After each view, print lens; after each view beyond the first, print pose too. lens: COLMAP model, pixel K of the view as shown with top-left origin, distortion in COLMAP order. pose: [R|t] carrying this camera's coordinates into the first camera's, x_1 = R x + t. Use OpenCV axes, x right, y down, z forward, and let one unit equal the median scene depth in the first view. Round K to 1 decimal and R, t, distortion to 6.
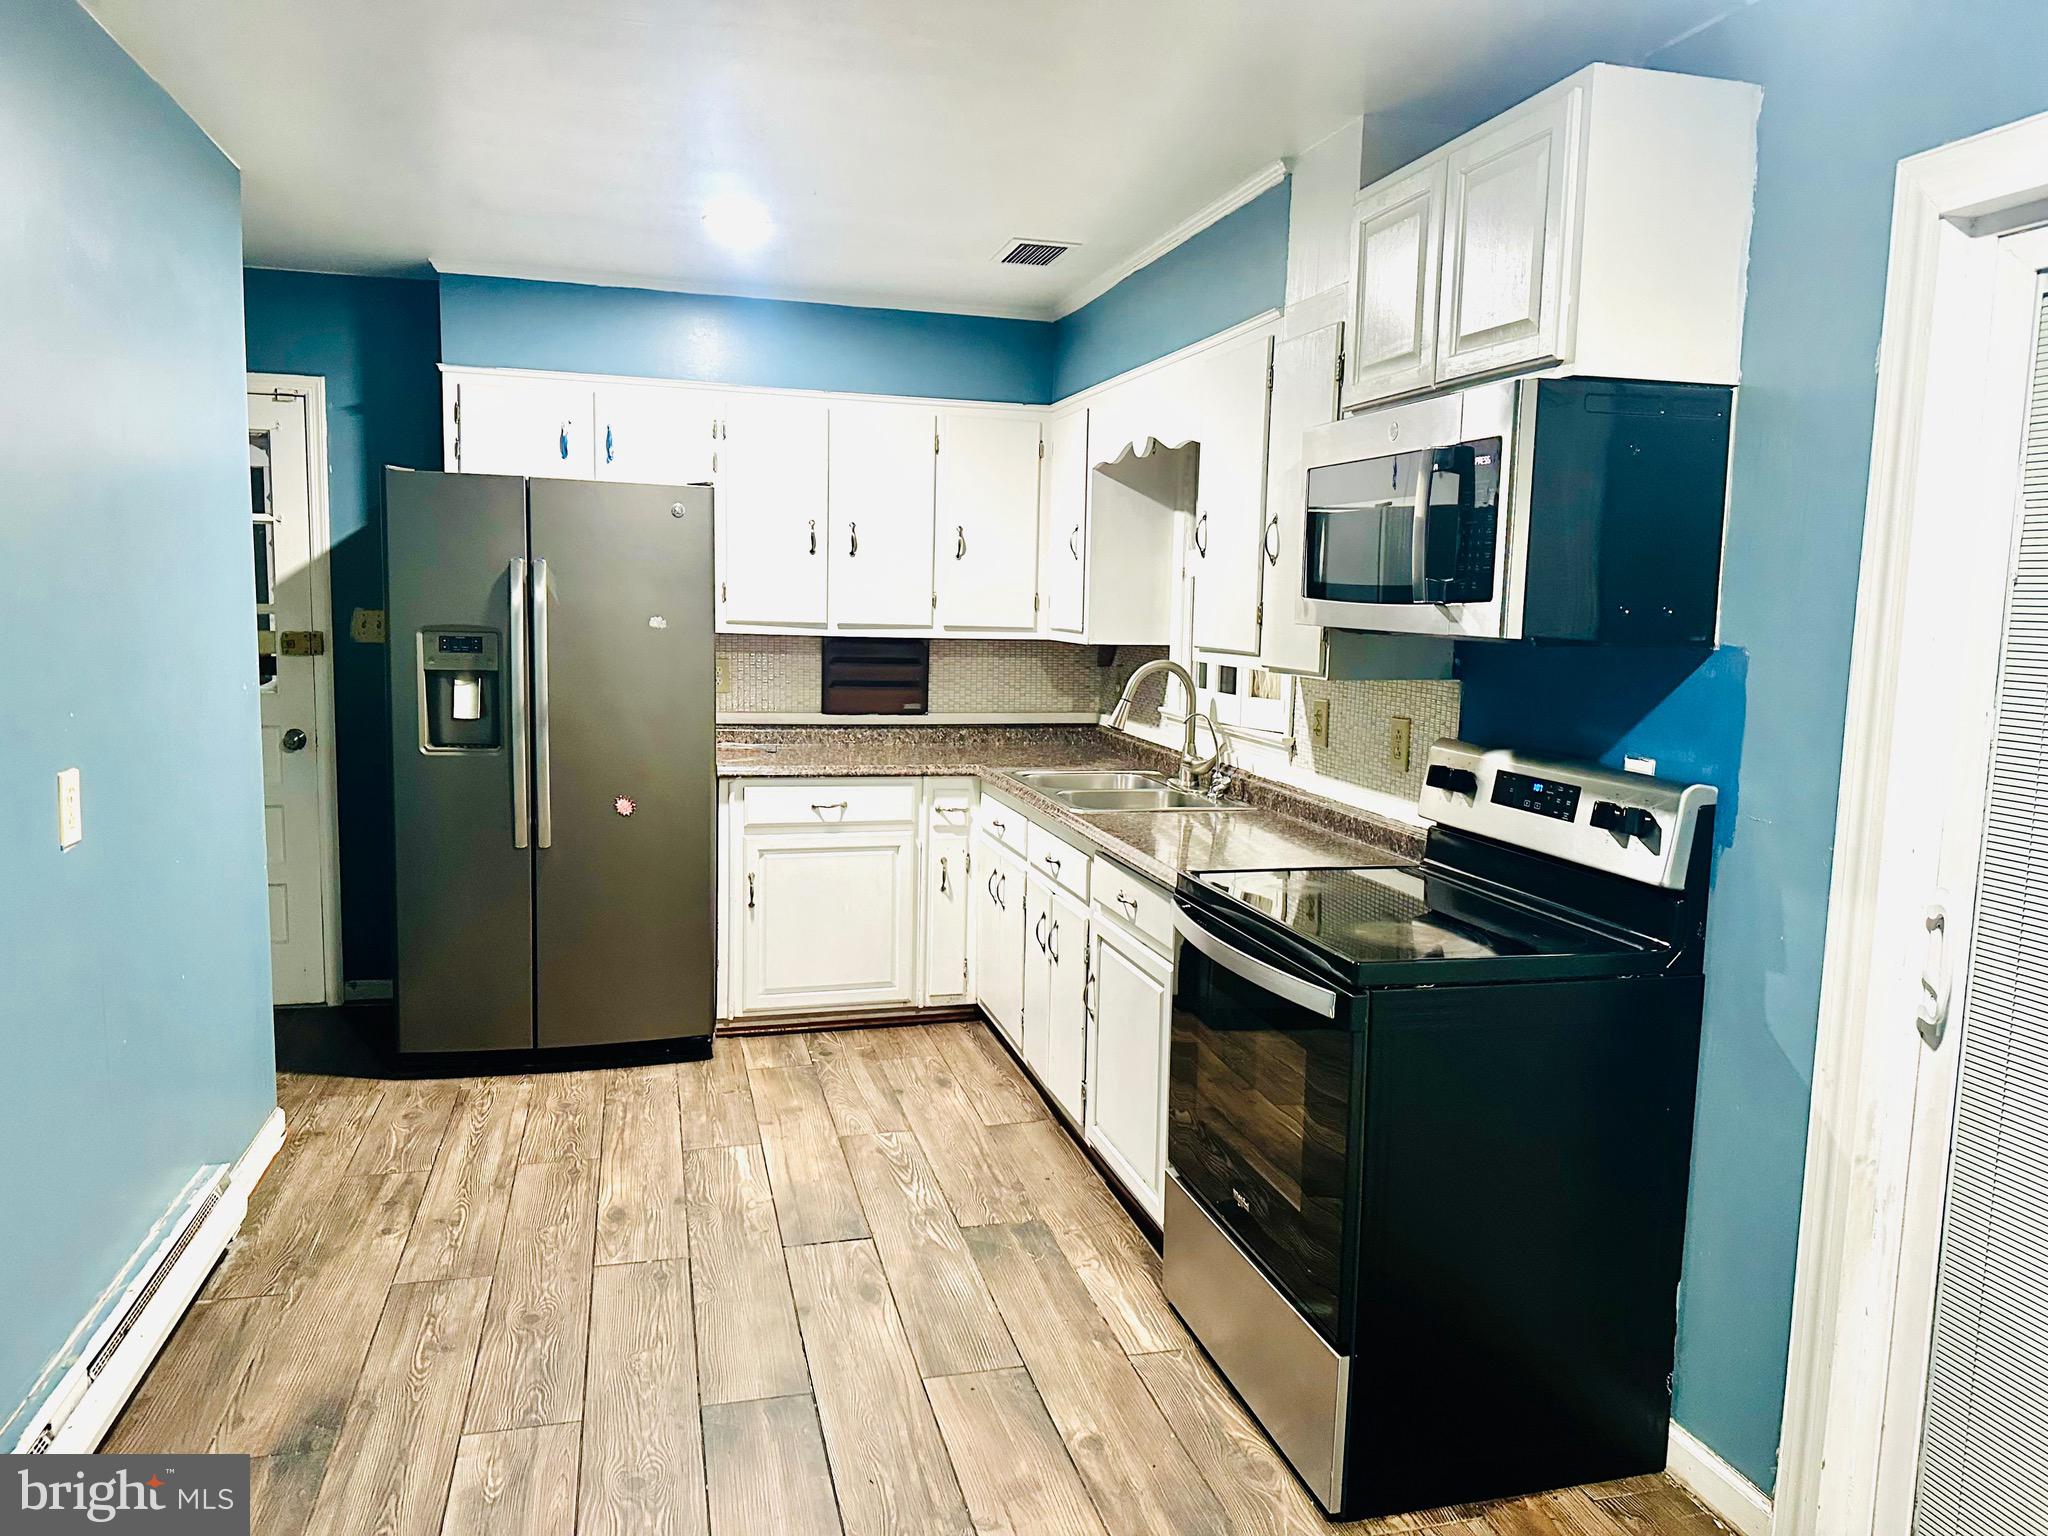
lens RADIAL K [[1438.5, 0, 1021.6], [0, 1438.5, 776.3], [0, 0, 1]] dist [0.059709, -0.100606]
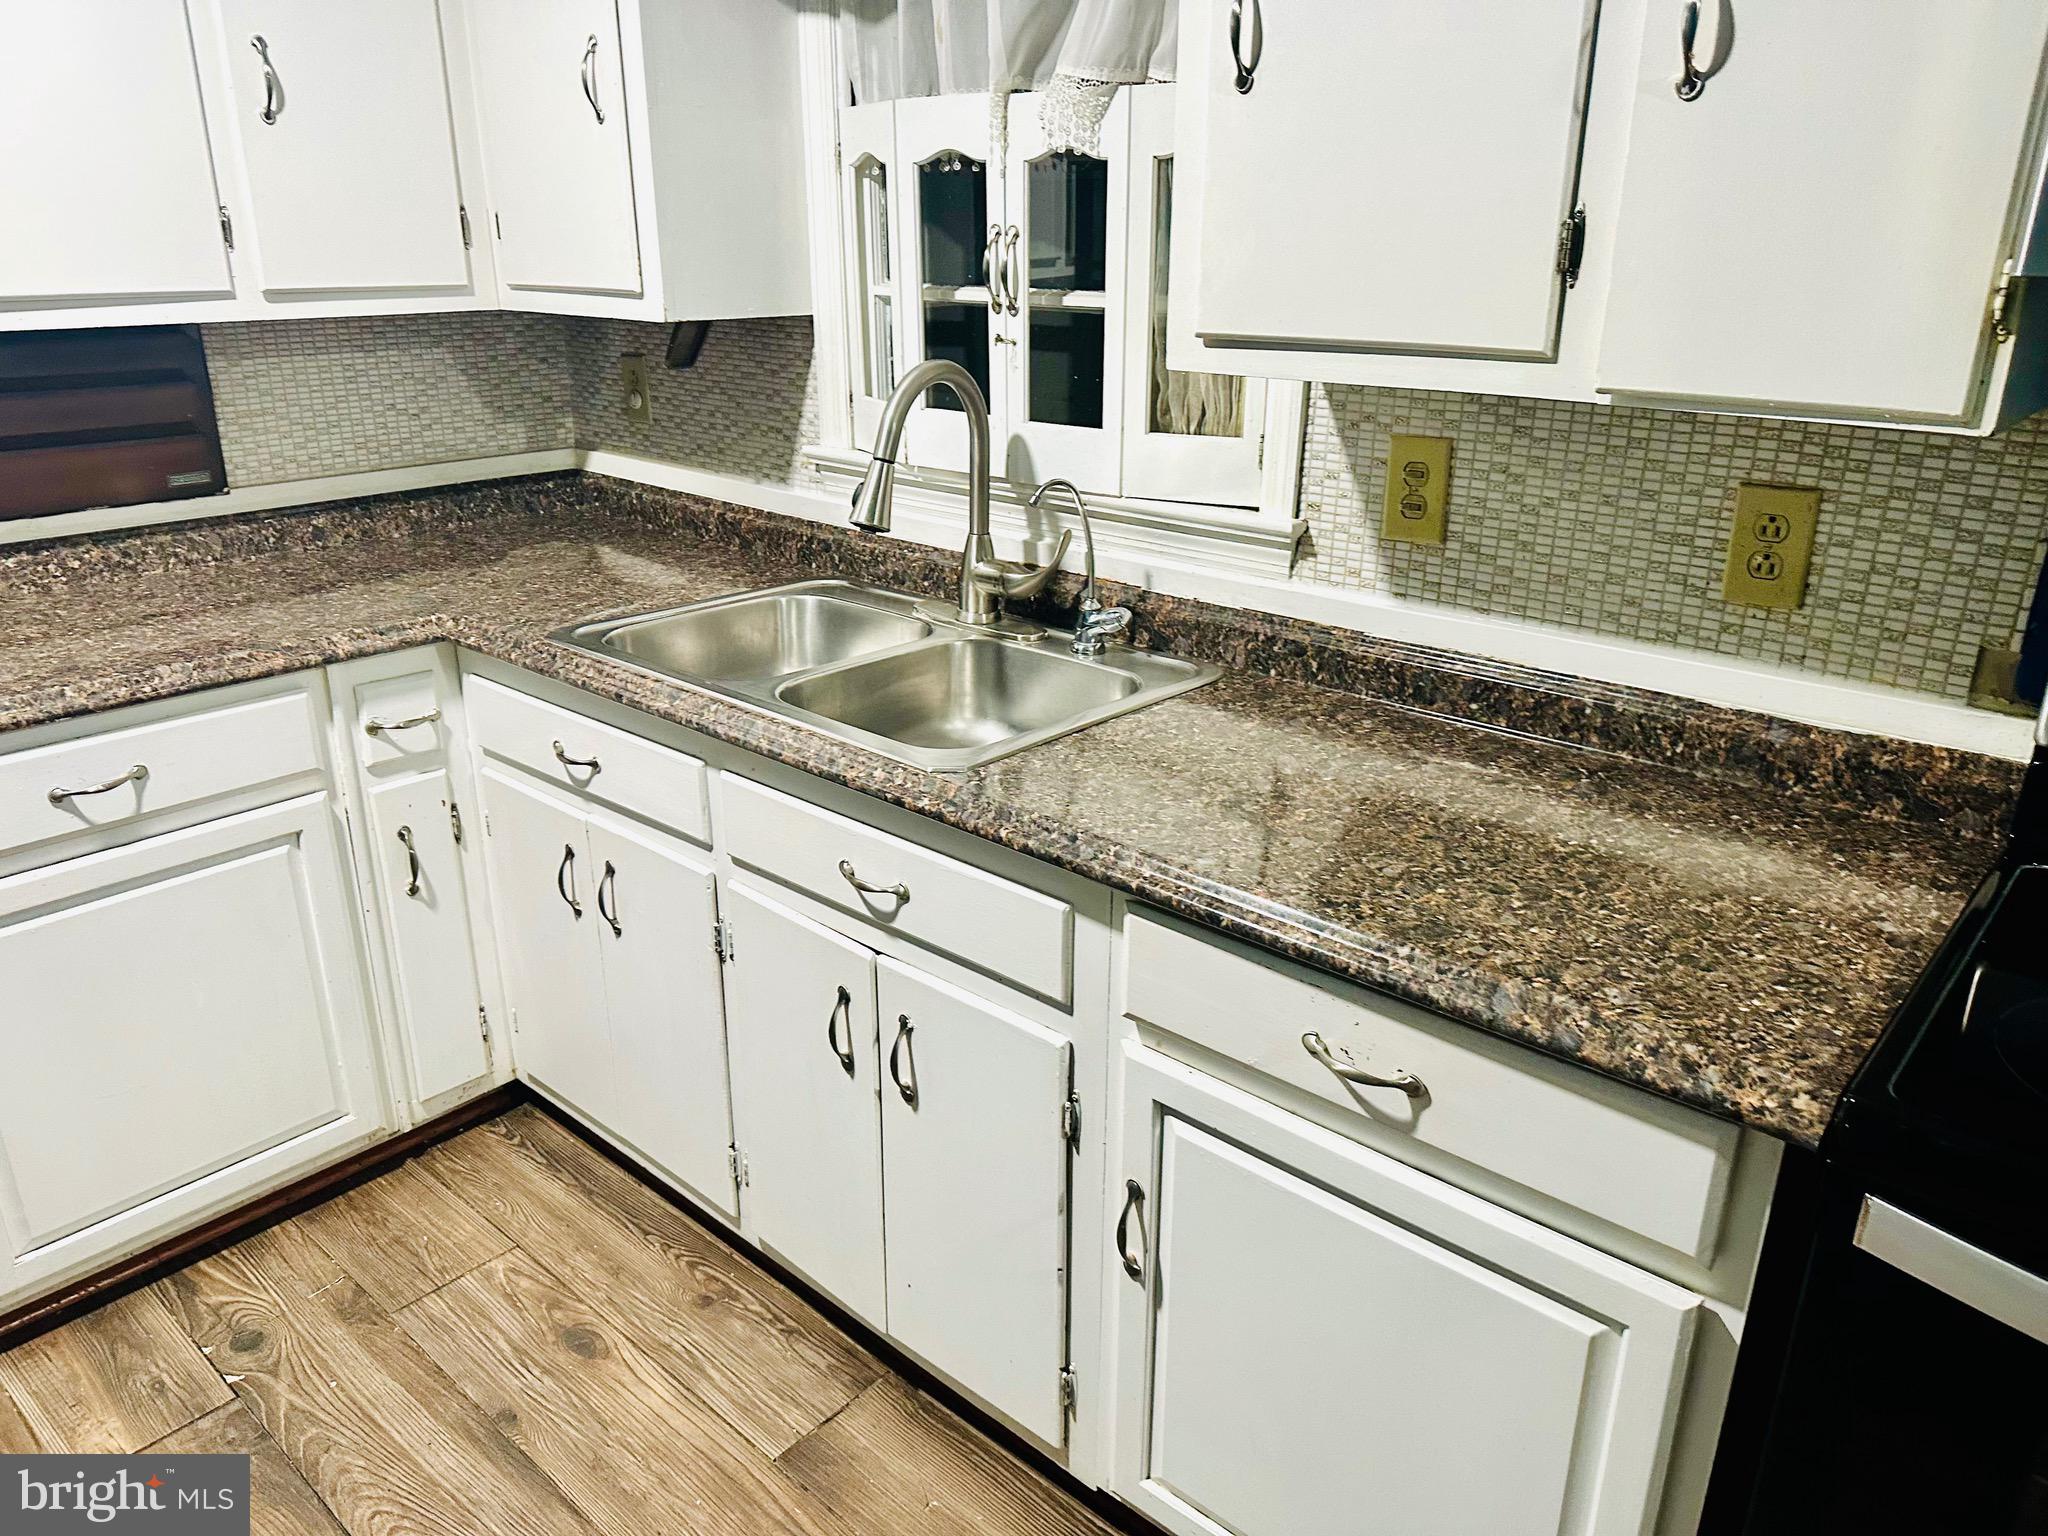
lens RADIAL K [[1438.5, 0, 1021.6], [0, 1438.5, 776.3], [0, 0, 1]] dist [0.059709, -0.100606]
pose [[0.834472, -0.214592, 0.507550, -0.121941], [0.084195, 0.959895, 0.267418, -0.065871], [-0.544581, -0.180420, 0.819073, 0.529078]]
